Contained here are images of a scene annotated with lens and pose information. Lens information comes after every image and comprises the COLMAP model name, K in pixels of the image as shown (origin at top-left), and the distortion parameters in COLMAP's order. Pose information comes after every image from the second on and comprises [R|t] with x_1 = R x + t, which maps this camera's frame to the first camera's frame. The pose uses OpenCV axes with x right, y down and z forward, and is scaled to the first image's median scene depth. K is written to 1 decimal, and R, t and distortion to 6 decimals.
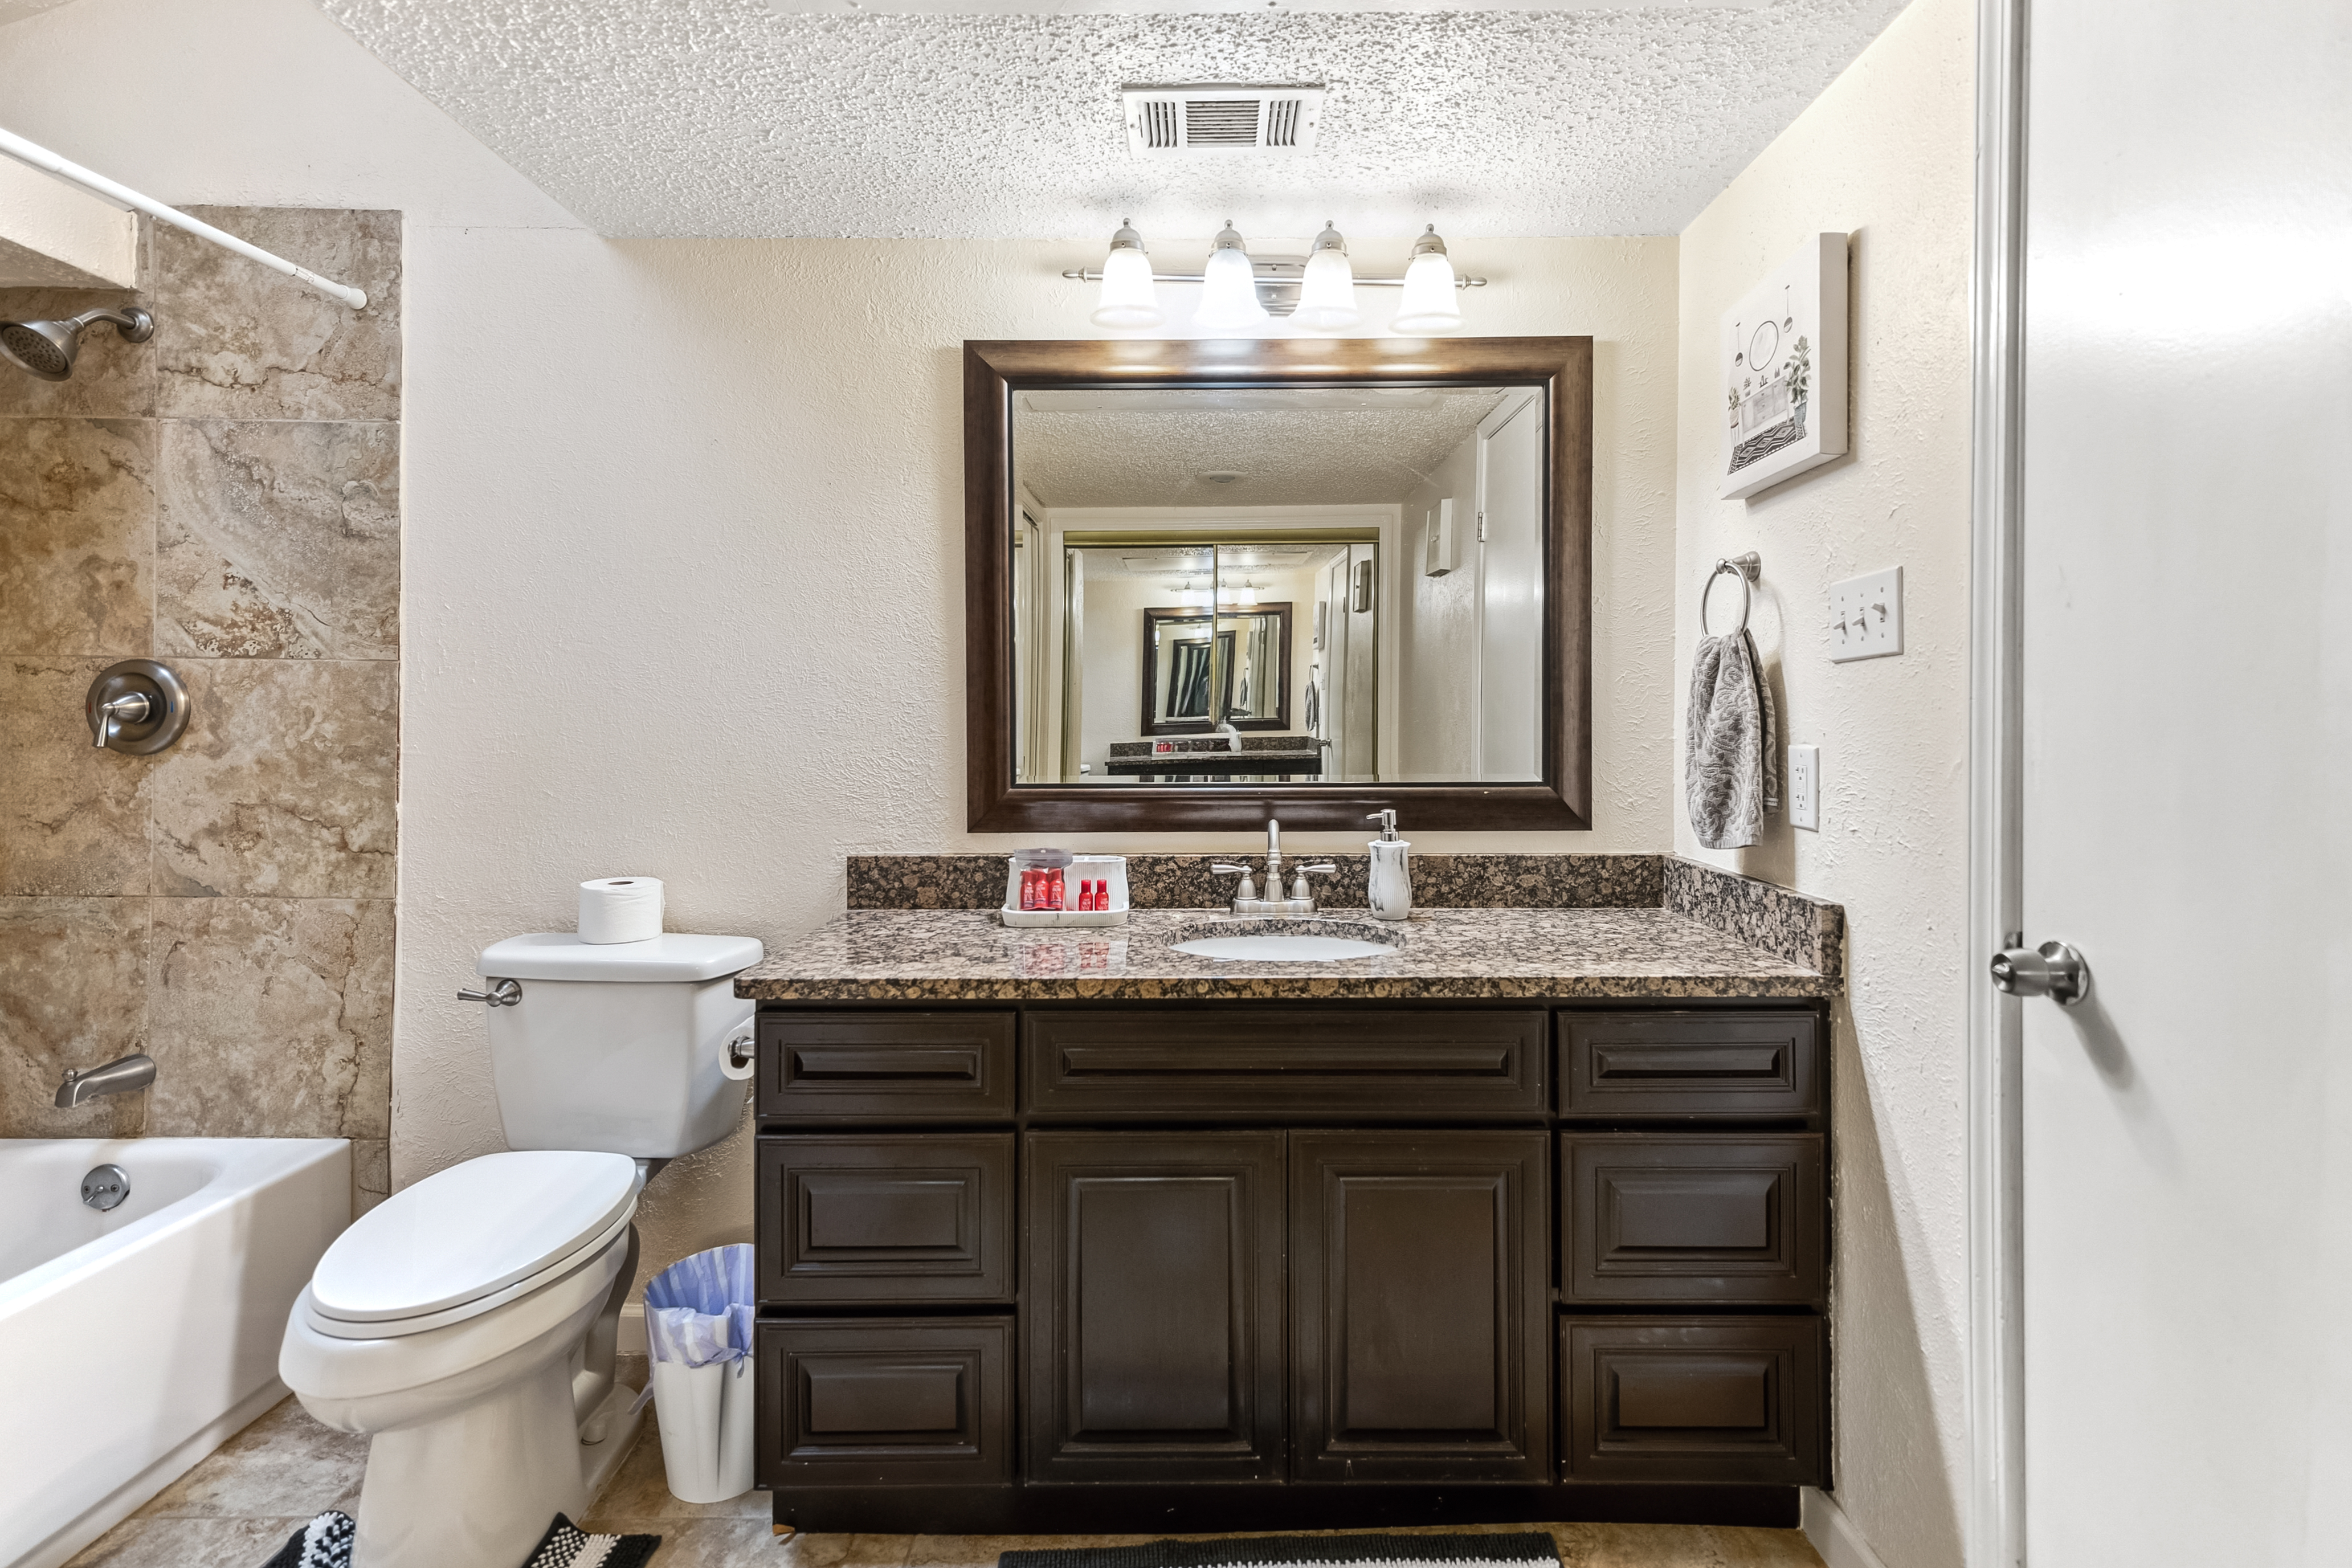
lens RADIAL K [[1123.1, 0, 1186.7], [0, 1123.1, 726.9], [0, 0, 1]] dist [0.016403, -0.001566]
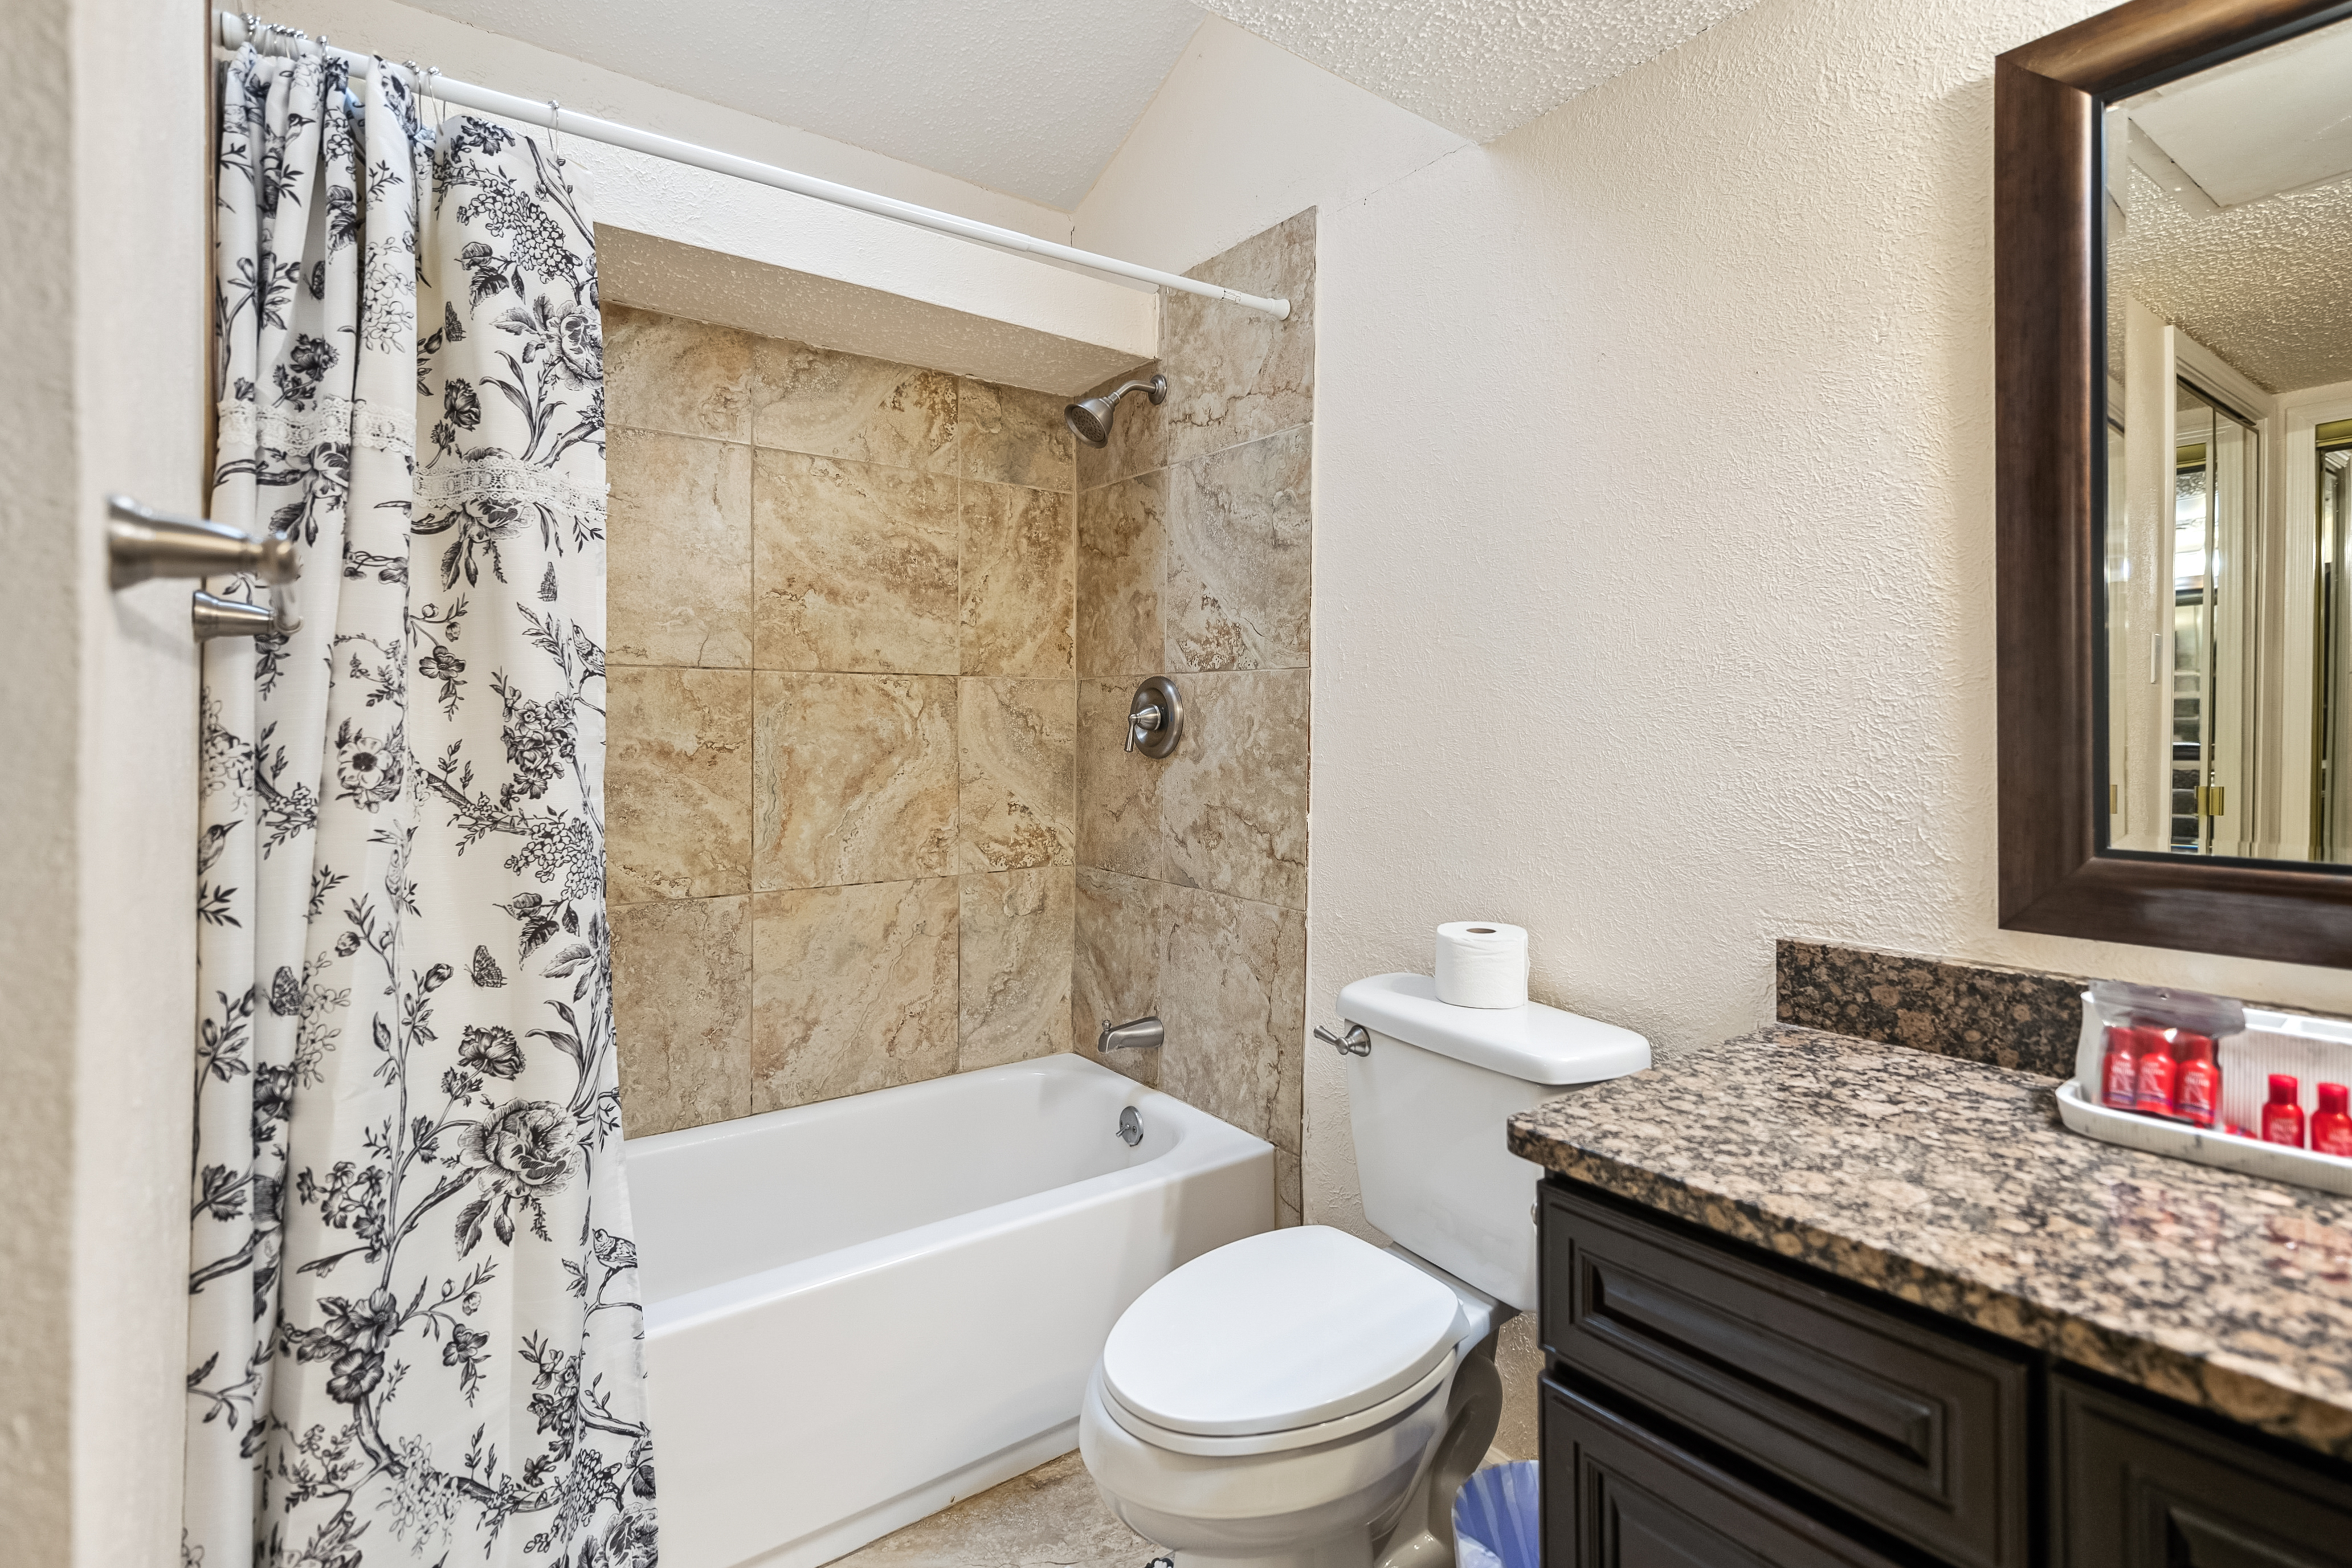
lens RADIAL K [[1123.1, 0, 1186.7], [0, 1123.1, 726.9], [0, 0, 1]] dist [0.016403, -0.001566]
pose [[0.613874, -0.001376, -0.789403, 0.002740], [-0.003936, 0.999981, -0.004804, -0.002280], [0.789394, 0.006056, 0.613857, 0.322254]]
